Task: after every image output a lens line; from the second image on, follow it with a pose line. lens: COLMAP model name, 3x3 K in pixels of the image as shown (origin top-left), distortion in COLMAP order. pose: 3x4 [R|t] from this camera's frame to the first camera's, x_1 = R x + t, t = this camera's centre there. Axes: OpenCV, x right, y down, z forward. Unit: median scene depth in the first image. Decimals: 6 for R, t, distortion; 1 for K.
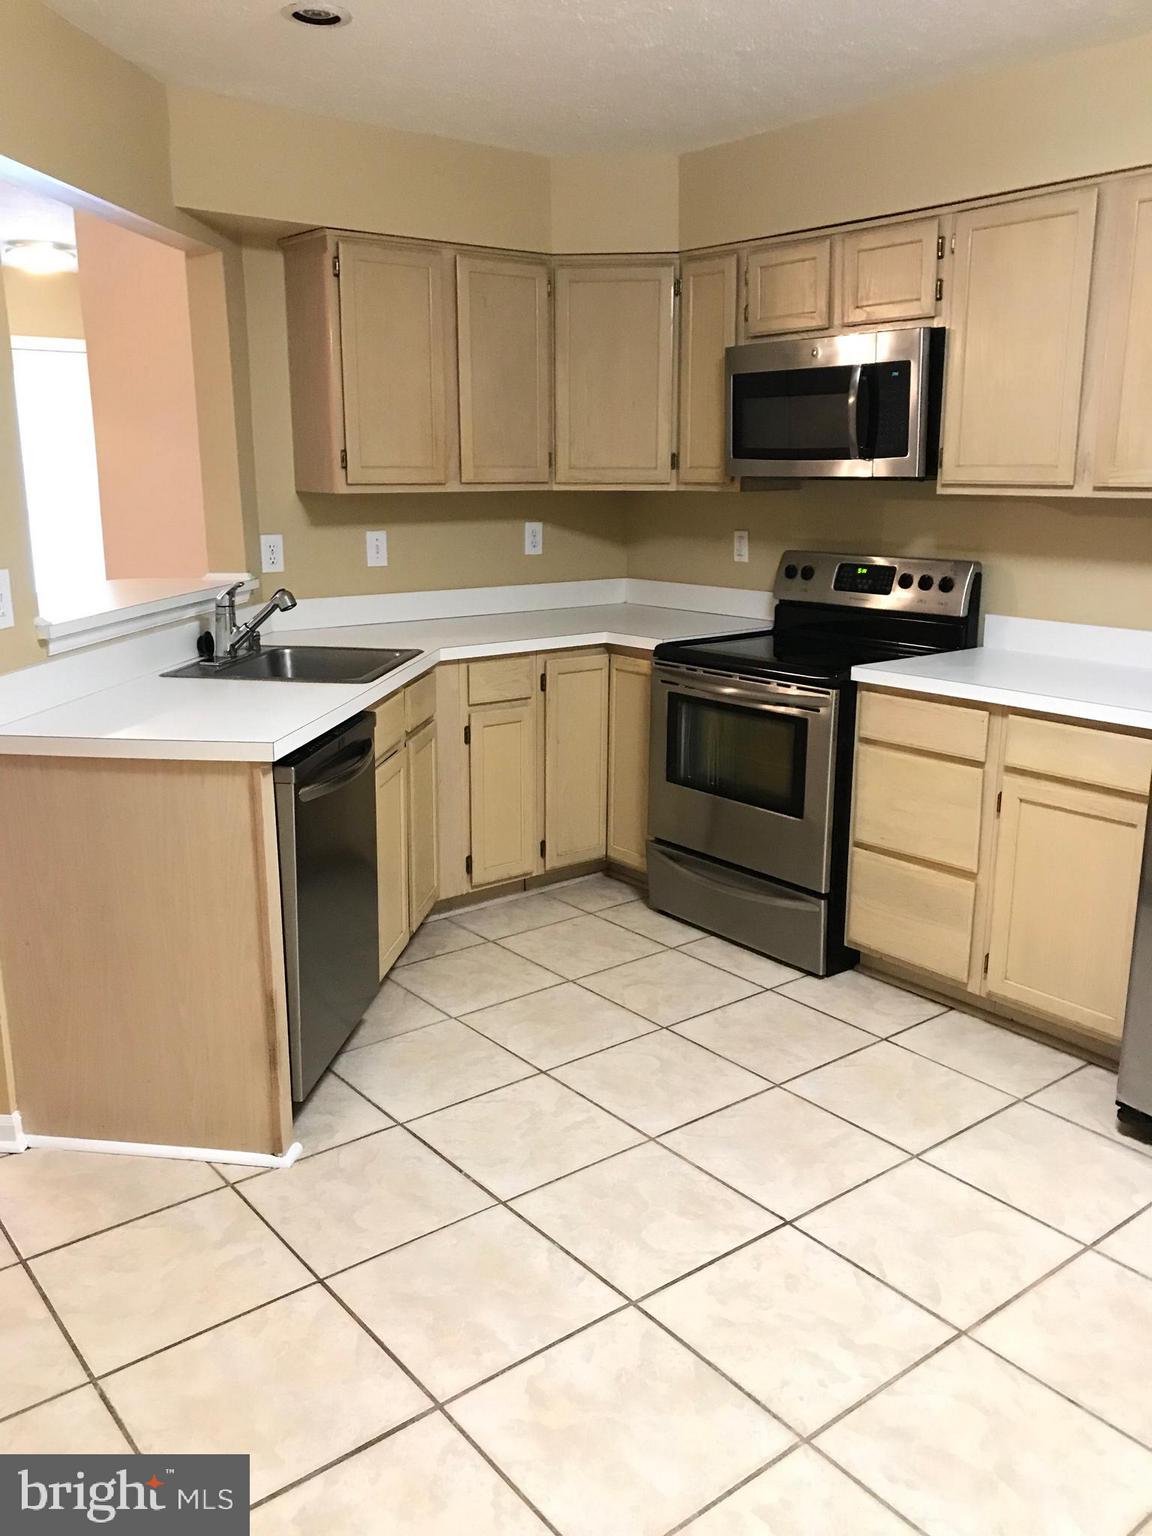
lens RADIAL K [[1247.3, 0, 576.0], [0, 1247.3, 768.0], [0, 0, 1]] dist [0.091462, -0.220750]
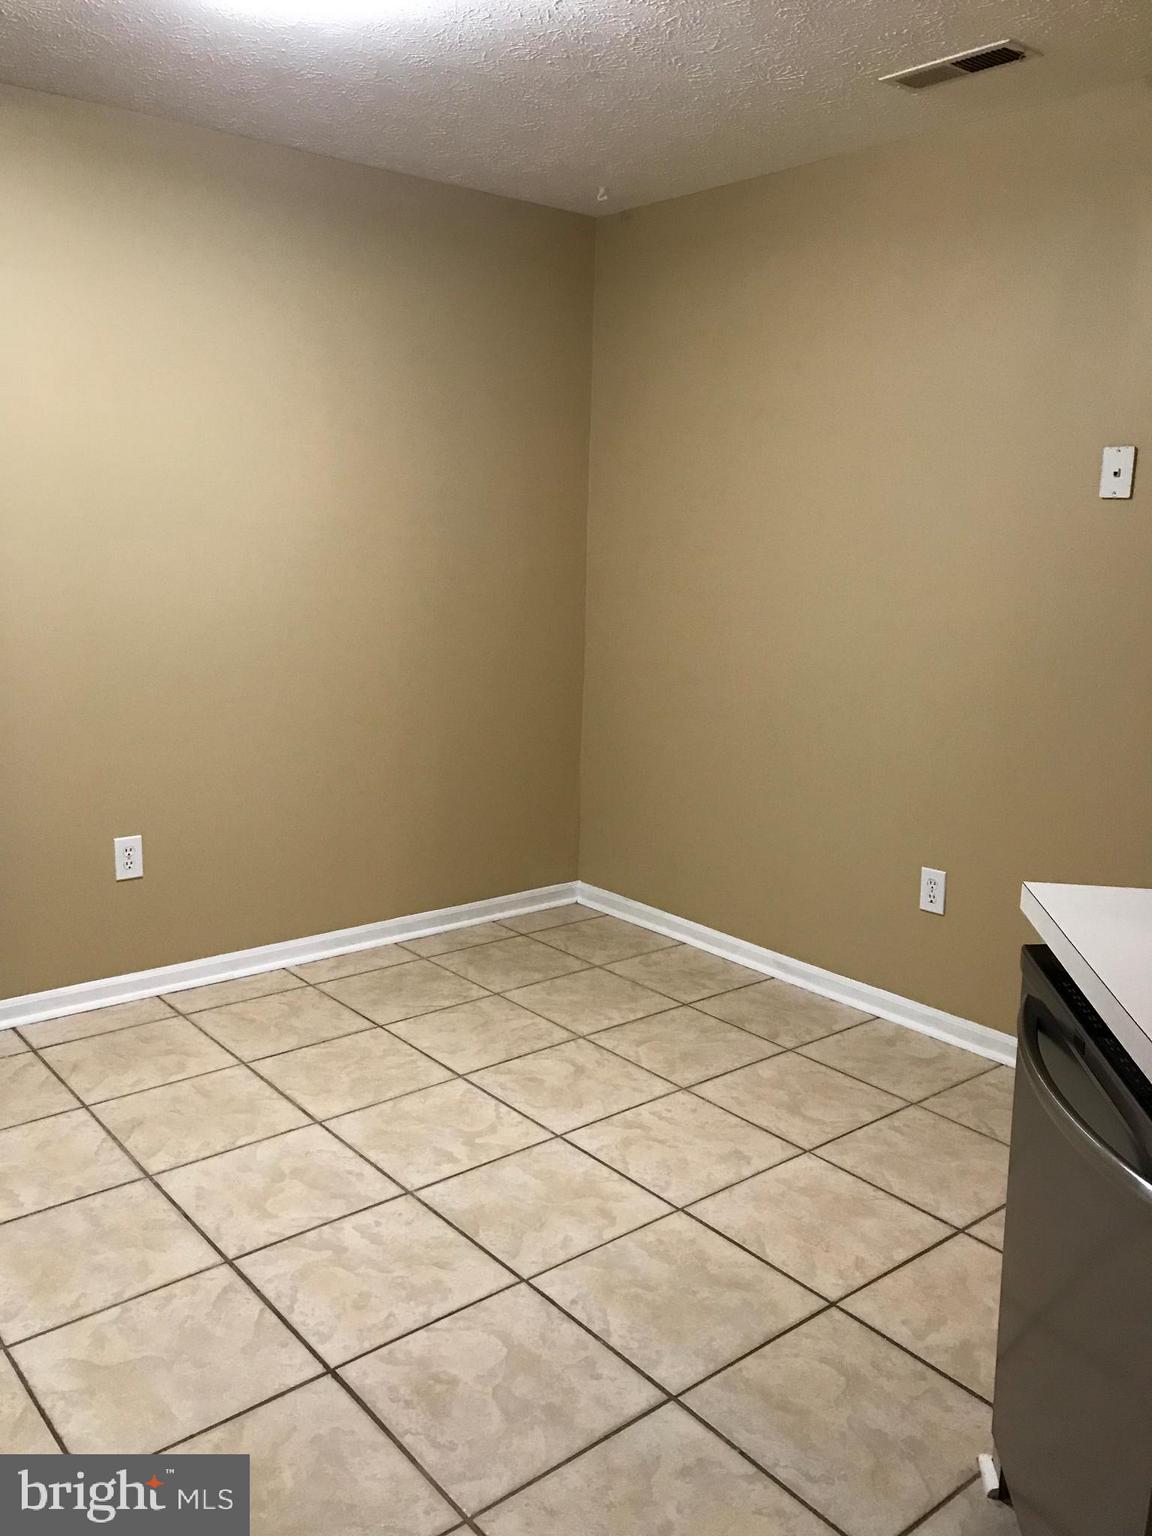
lens RADIAL K [[1247.3, 0, 576.0], [0, 1247.3, 768.0], [0, 0, 1]] dist [0.091462, -0.220750]
pose [[-0.999500, -0.021729, -0.022980, 0.033199], [-0.029306, 0.909514, 0.414640, -0.379651], [0.011891, 0.415106, -0.909695, 1.673736]]
